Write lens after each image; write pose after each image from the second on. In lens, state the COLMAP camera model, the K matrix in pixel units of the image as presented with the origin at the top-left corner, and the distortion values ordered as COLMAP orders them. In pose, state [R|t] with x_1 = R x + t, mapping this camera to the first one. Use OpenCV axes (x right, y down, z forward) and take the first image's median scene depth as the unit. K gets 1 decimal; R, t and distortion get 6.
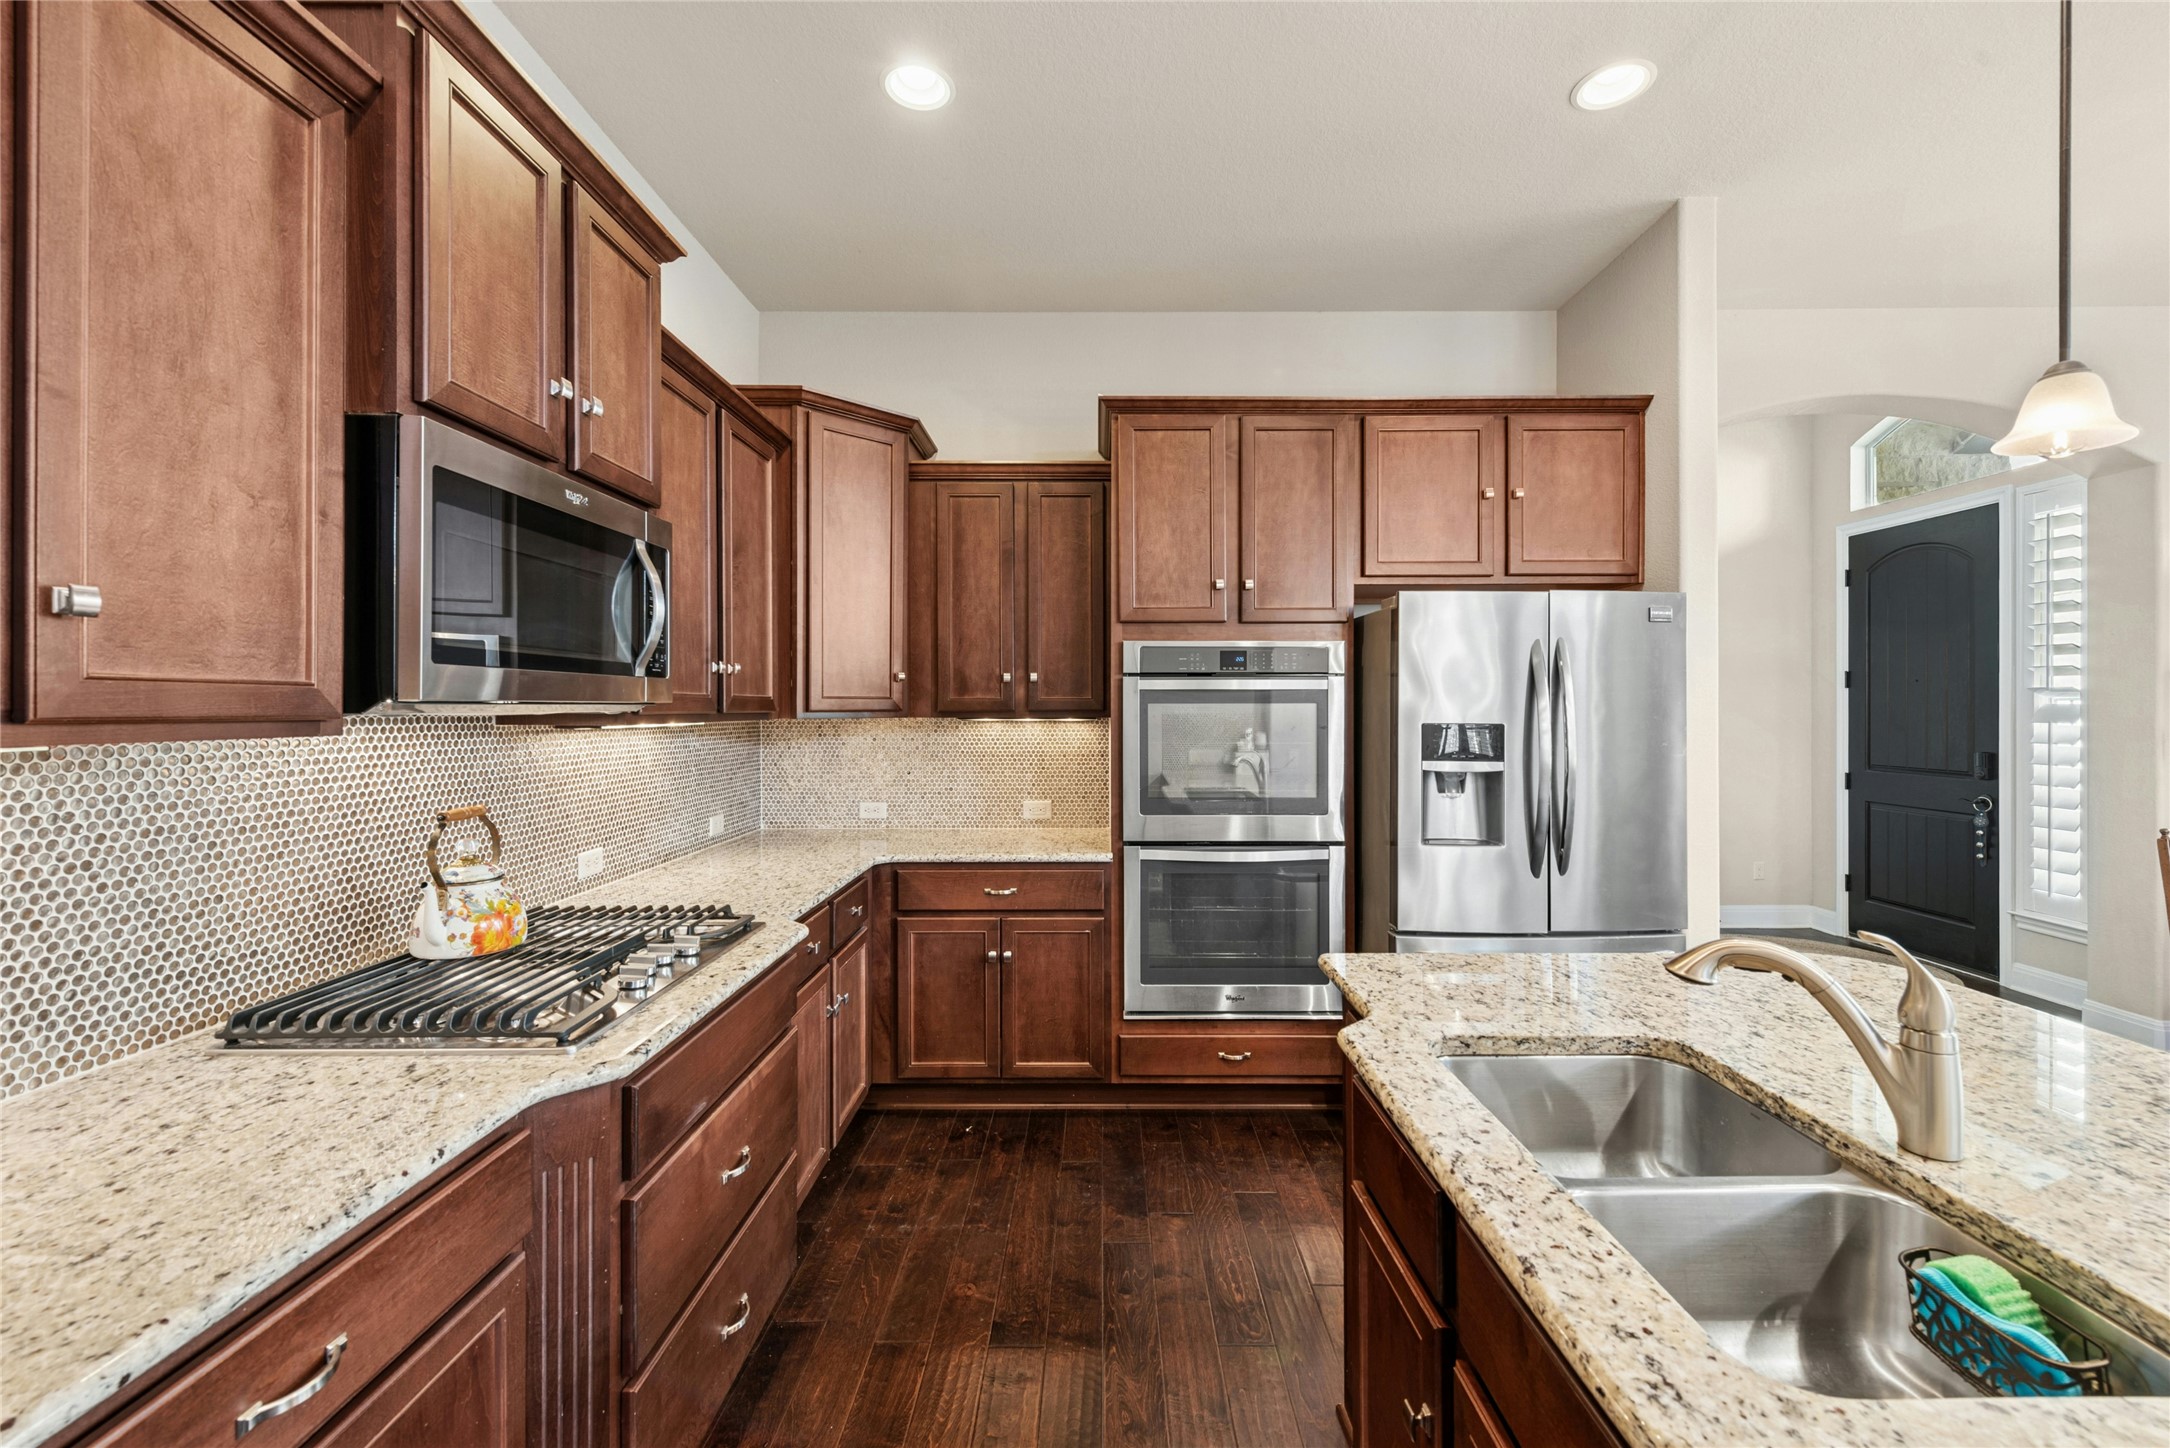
lens RADIAL K [[902.9, 0, 1095.7], [0, 902.9, 717.8], [0, 0, 1]] dist [0.011787, -0.000447]
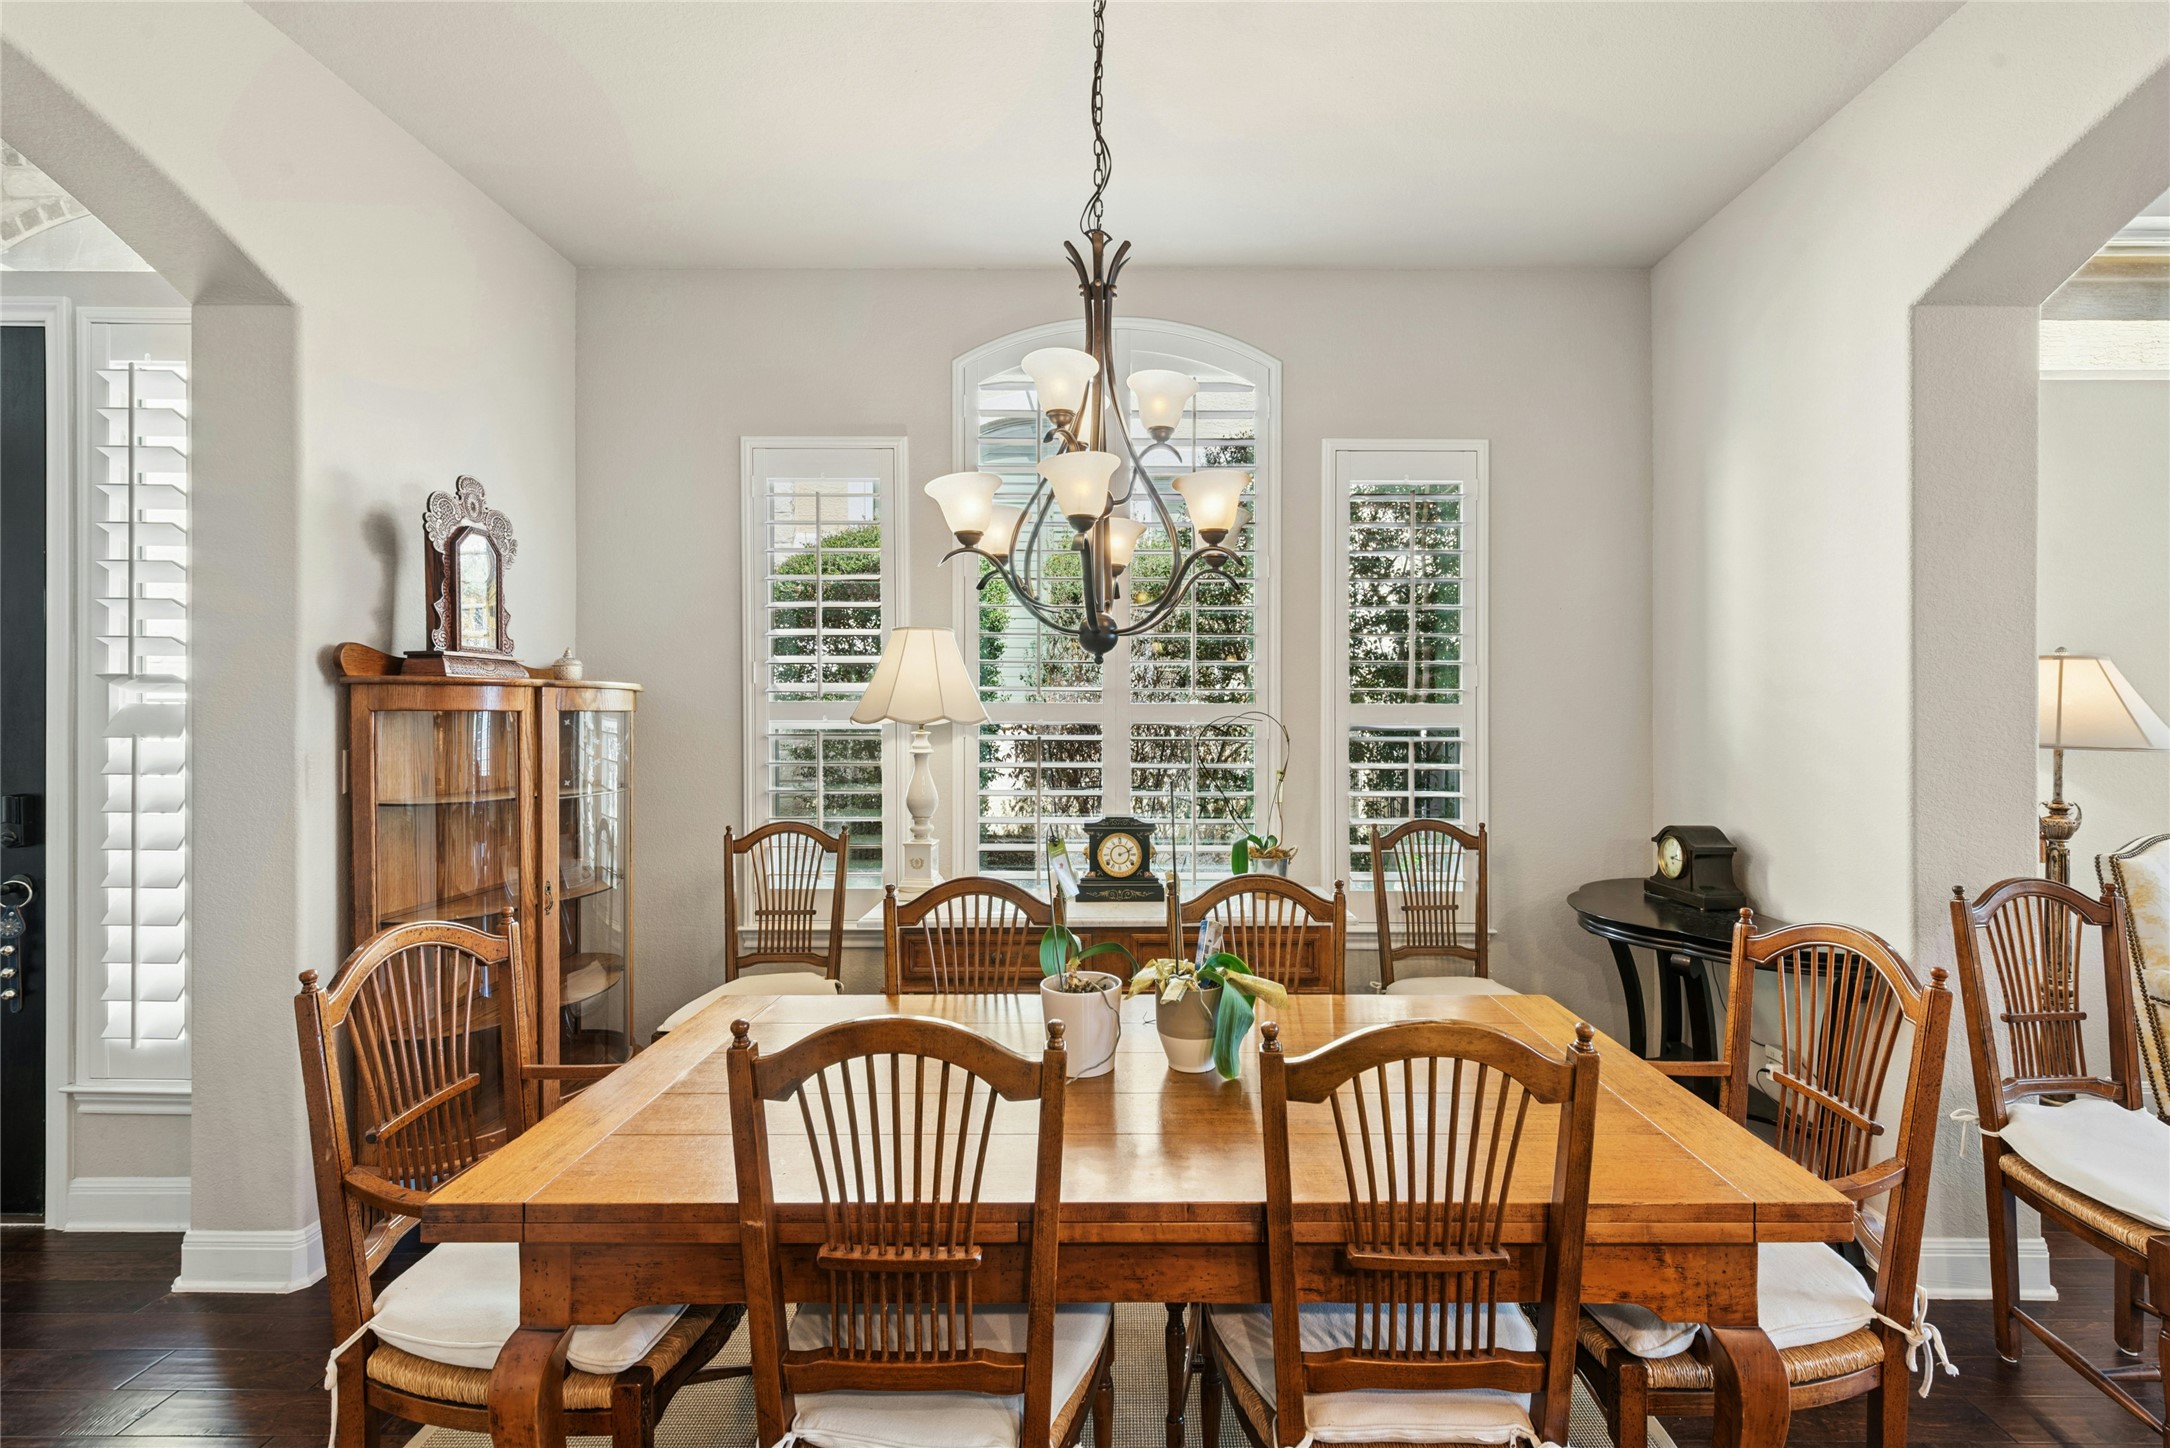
lens RADIAL K [[885.5, 0, 1076.6], [0, 885.5, 739.0], [0, 0, 1]] dist [0.009702, -0.002424]
pose [[-0.006750, 0.001688, 0.999976, 0.454982], [-0.001428, 0.999998, -0.001697, 0.005964], [-0.999976, -0.001440, -0.006747, 0.393865]]
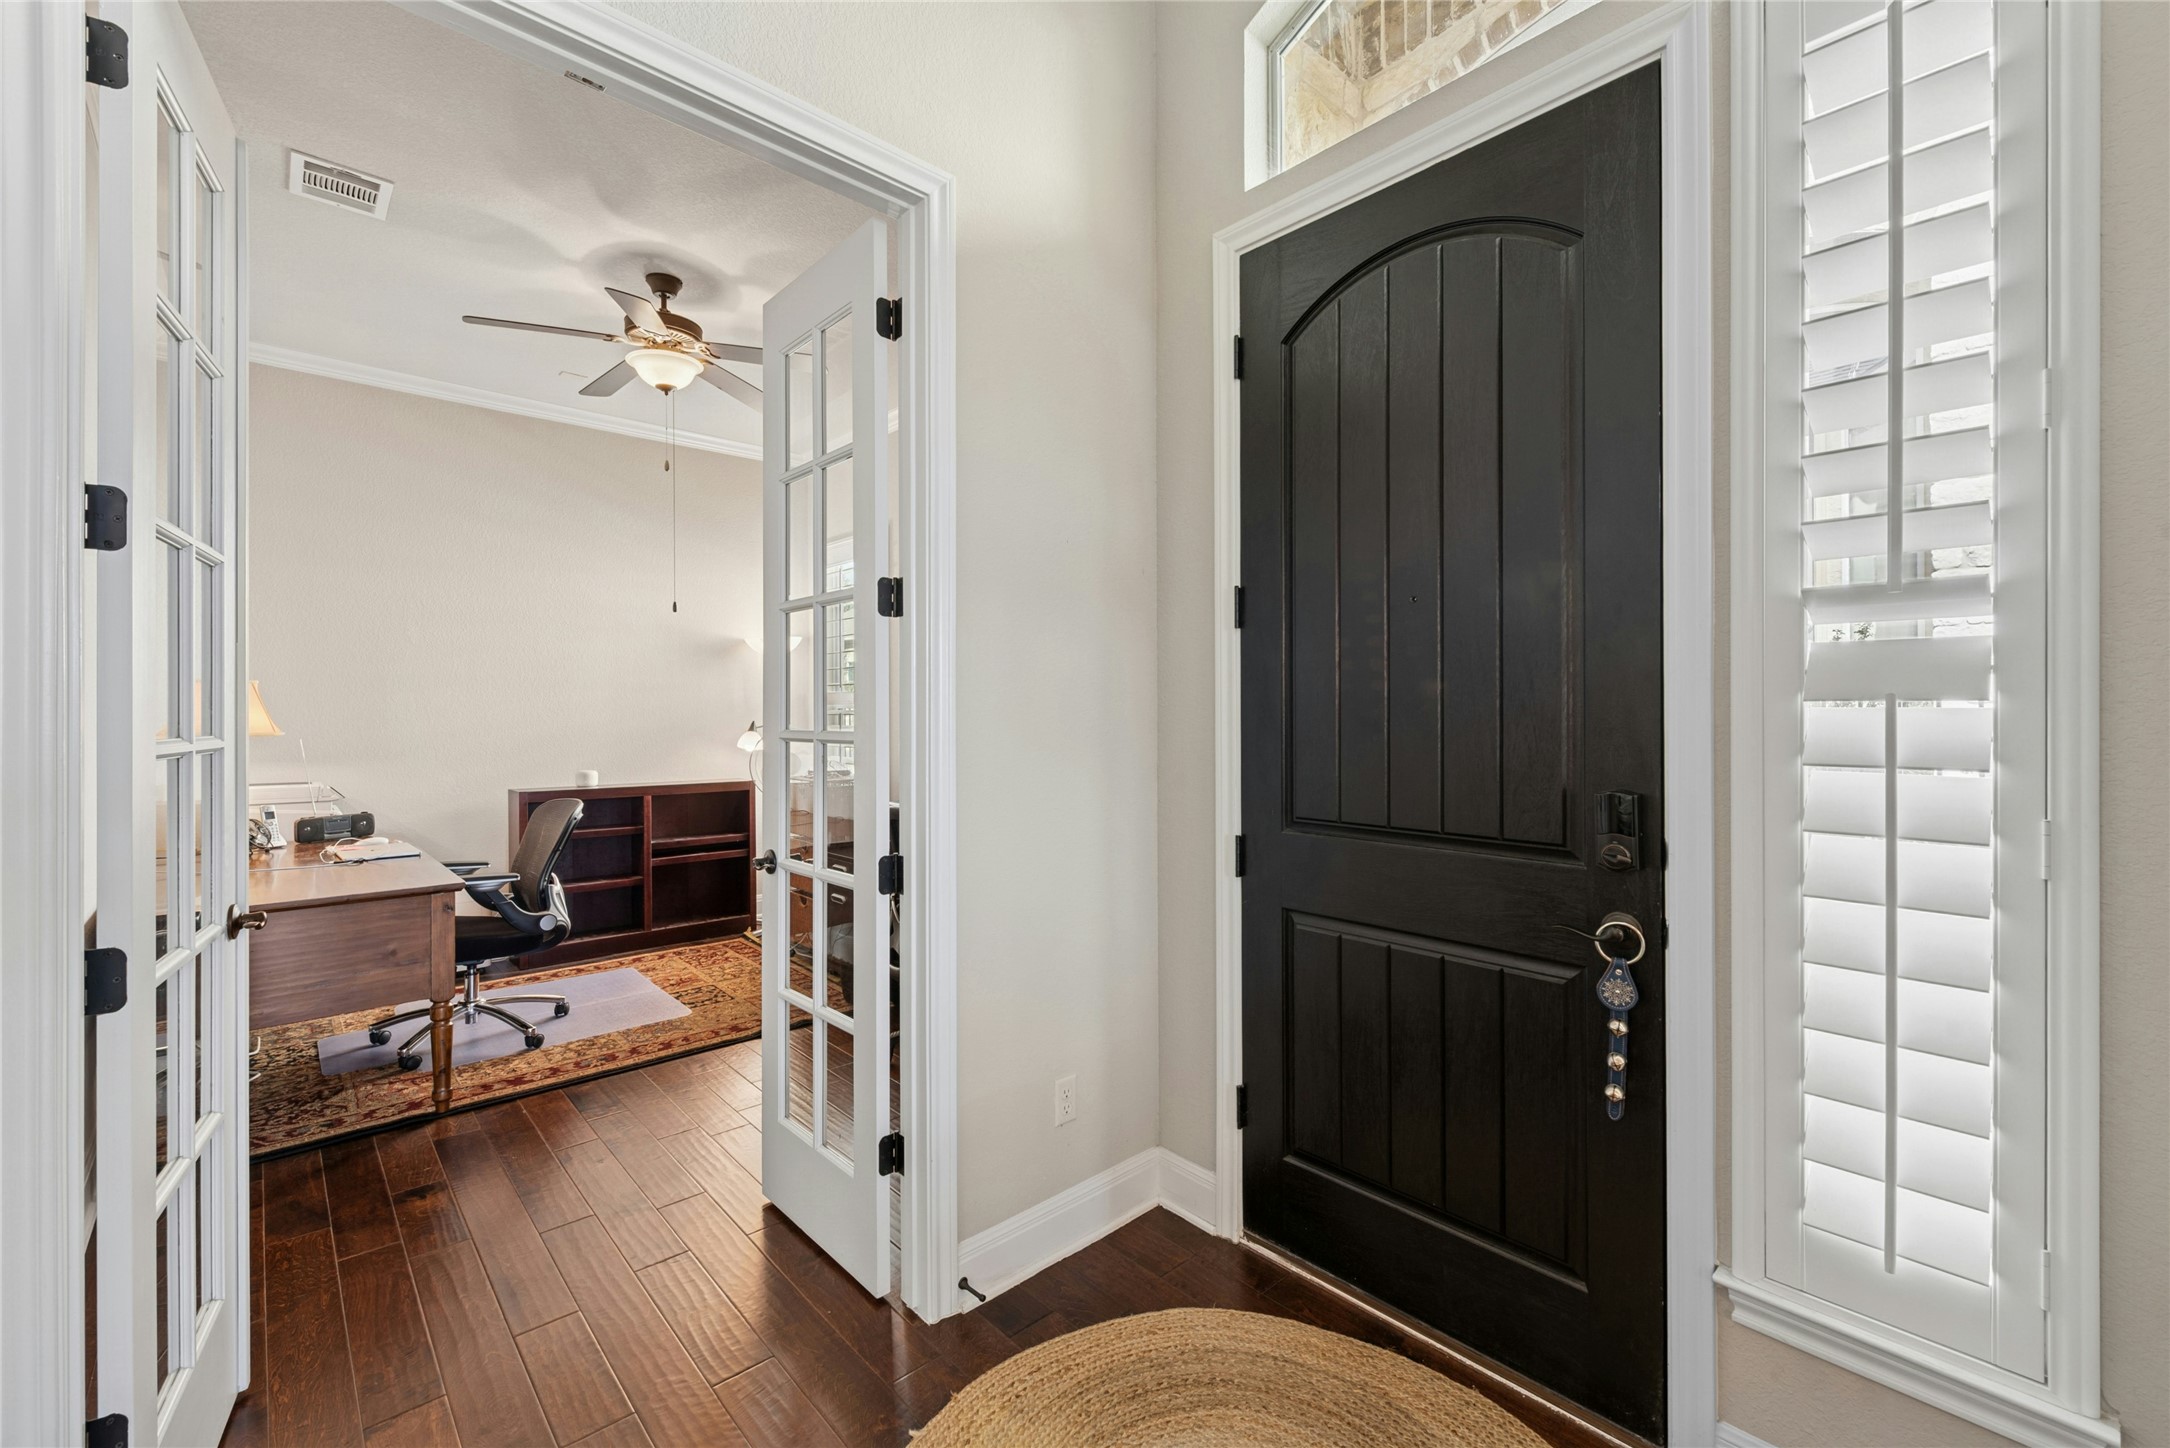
lens RADIAL K [[902.9, 0, 1090.7], [0, 902.9, 717.9], [0, 0, 1]] dist [0.011787, -0.000447]
pose [[0.729454, -0.001078, 0.684029, 0.590871], [0.003313, 0.999993, -0.001957, 0.009785], [-0.684022, 0.003693, 0.729452, 0.885909]]
